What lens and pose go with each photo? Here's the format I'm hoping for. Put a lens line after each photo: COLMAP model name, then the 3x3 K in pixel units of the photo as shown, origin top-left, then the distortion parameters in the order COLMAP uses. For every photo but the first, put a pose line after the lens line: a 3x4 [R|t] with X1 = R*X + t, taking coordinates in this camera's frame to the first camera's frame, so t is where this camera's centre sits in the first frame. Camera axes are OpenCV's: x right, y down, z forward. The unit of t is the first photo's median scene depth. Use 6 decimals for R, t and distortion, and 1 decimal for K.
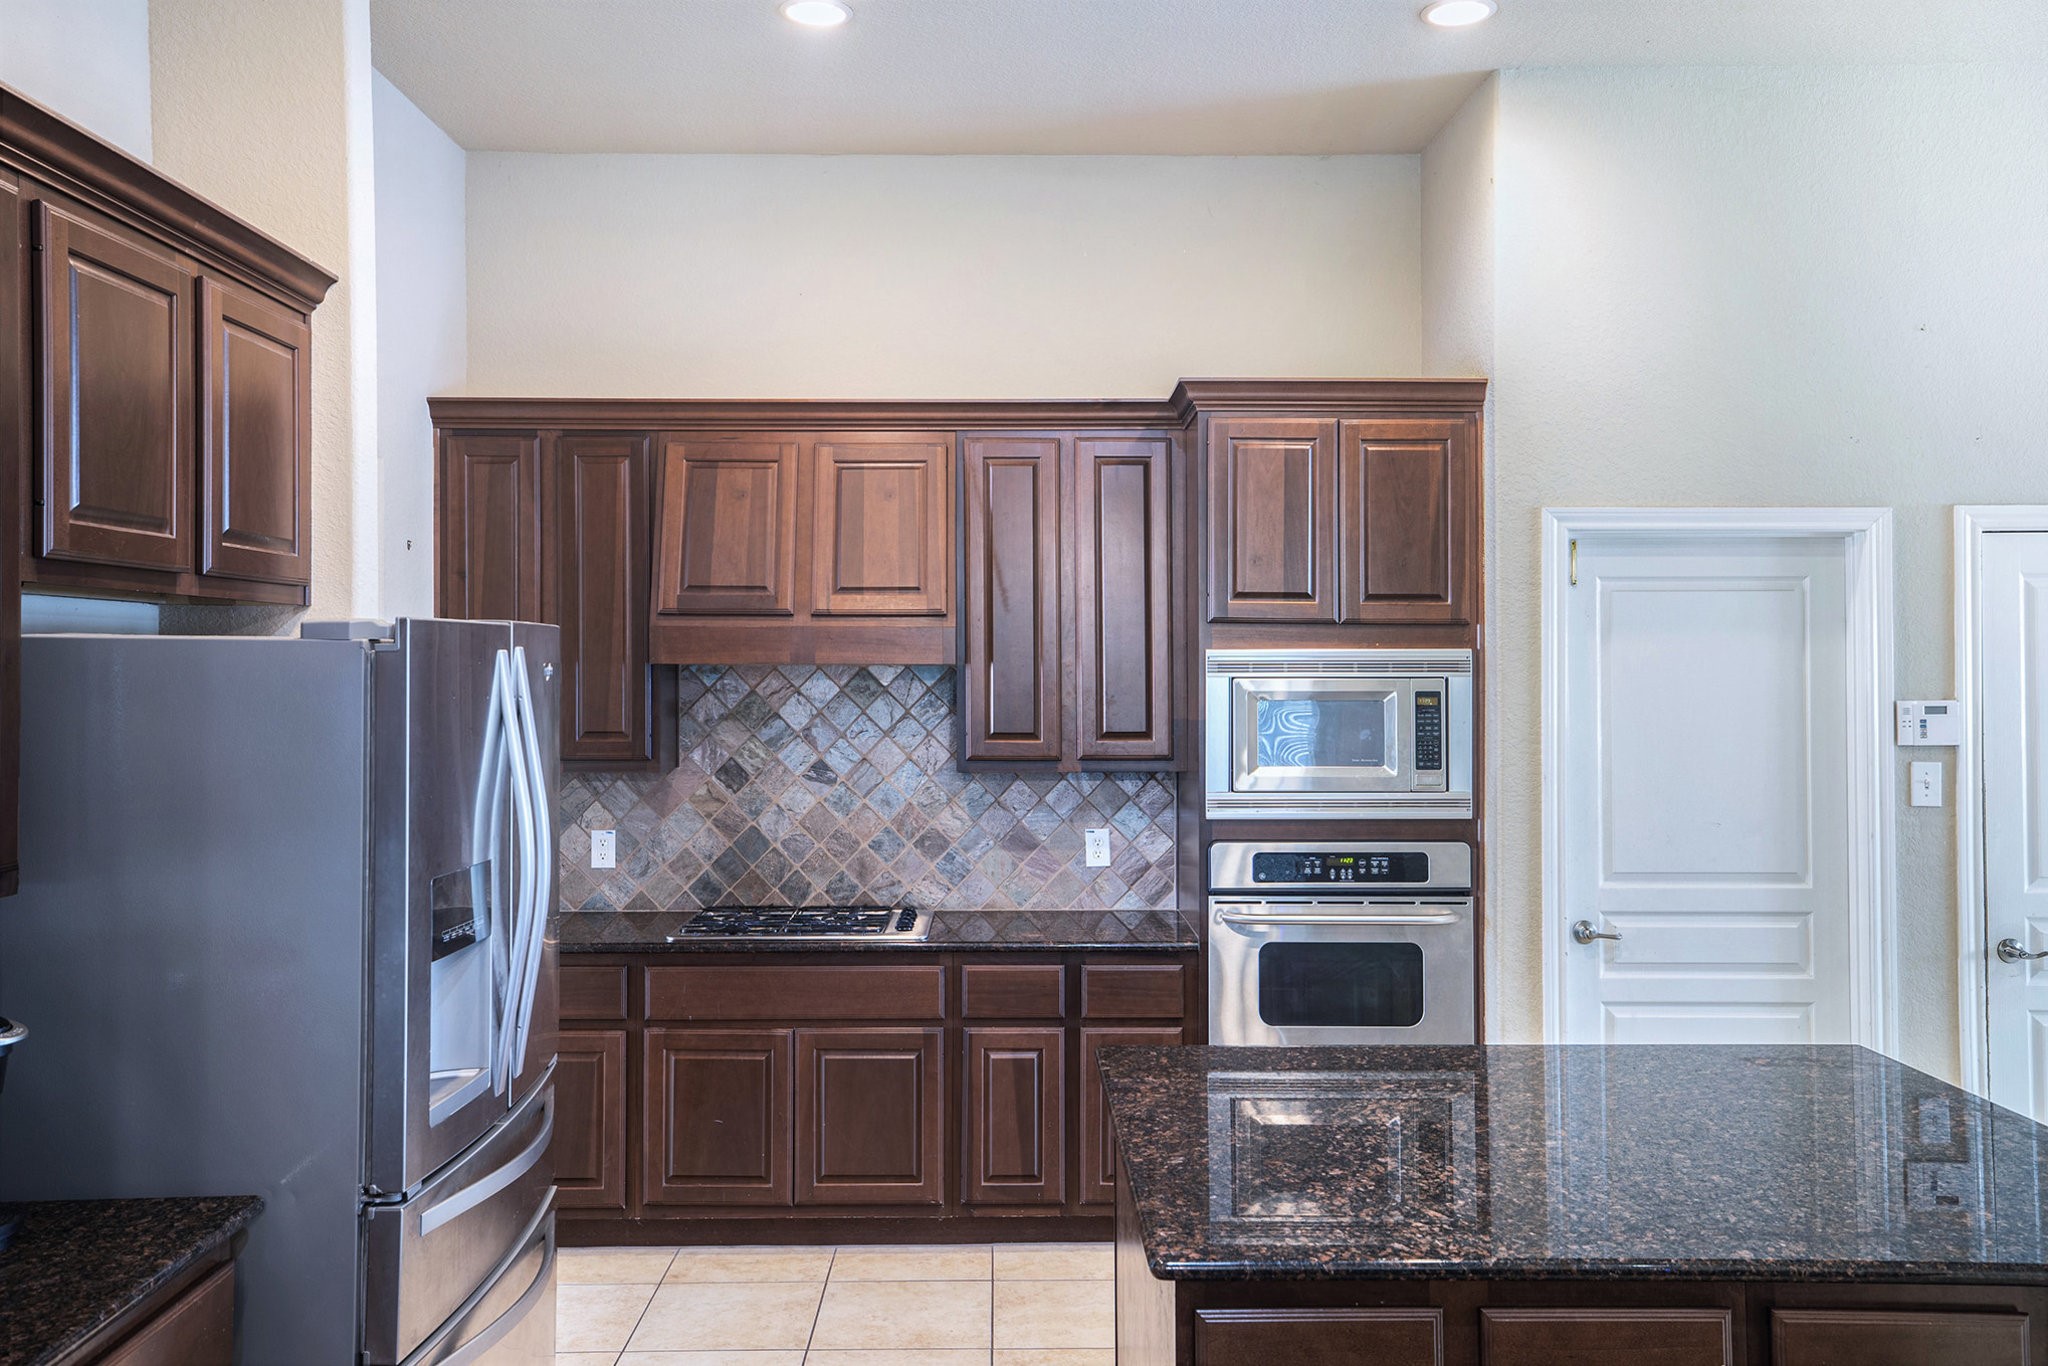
lens RADIAL K [[1647.3, 0, 1032.2], [0, 1647.3, 668.6], [0, 0, 1]] dist [0.063292, 0.004159]
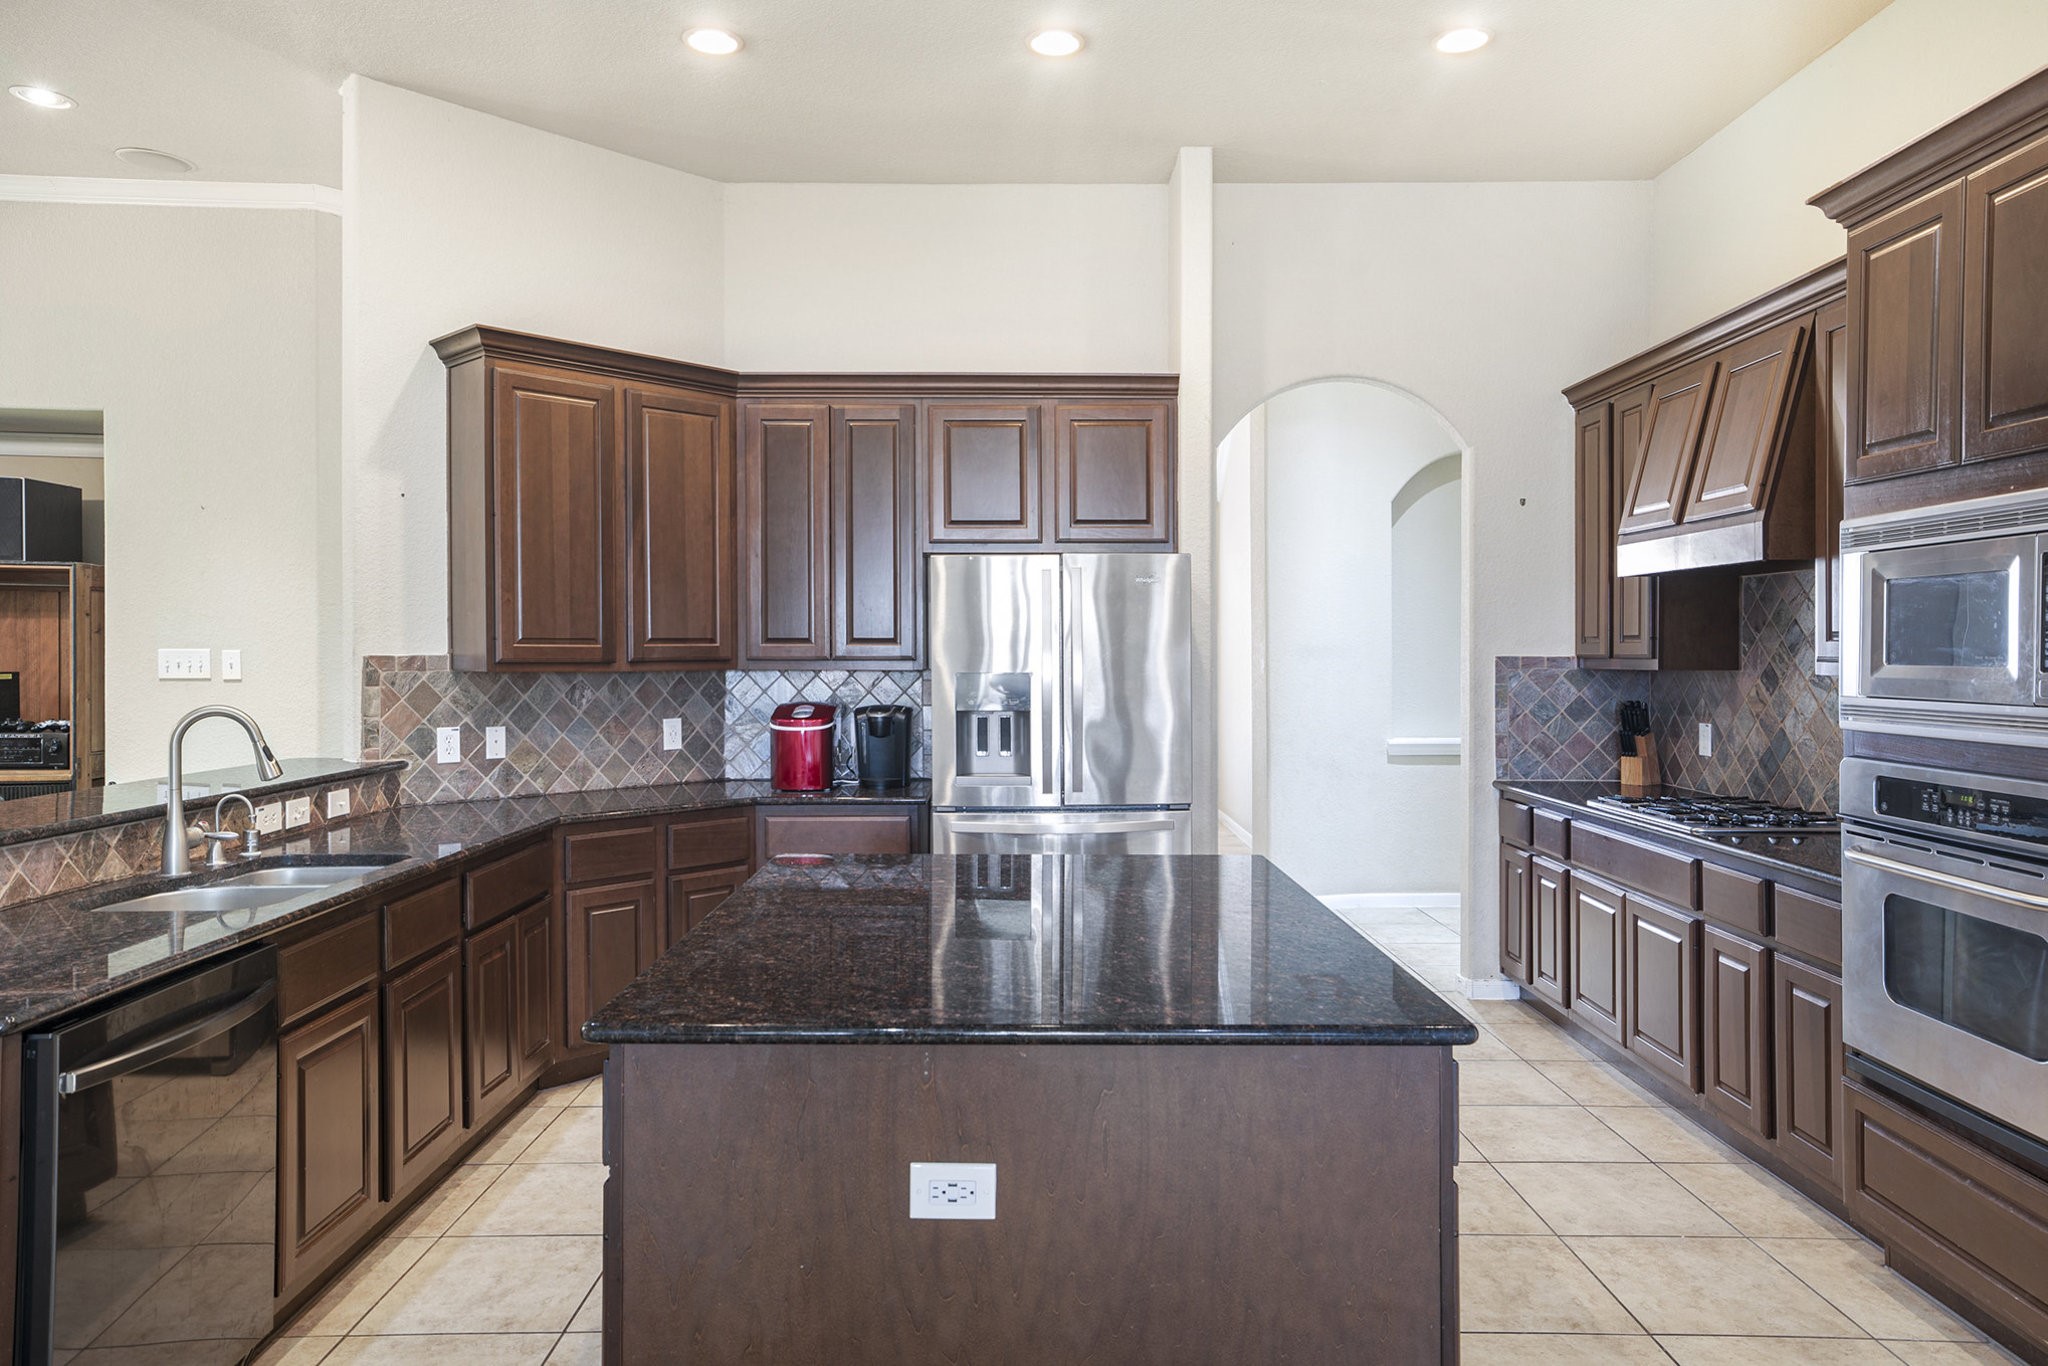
lens RADIAL K [[1328.9, 0, 1022.6], [0, 1328.9, 663.8], [0, 0, 1]] dist [0.003868, 0.003226]
pose [[-0.001472, 0.011426, -0.999934, 0.763002], [-0.000773, 0.999934, 0.011427, 0.051664], [0.999999, 0.000790, -0.001463, 0.594389]]
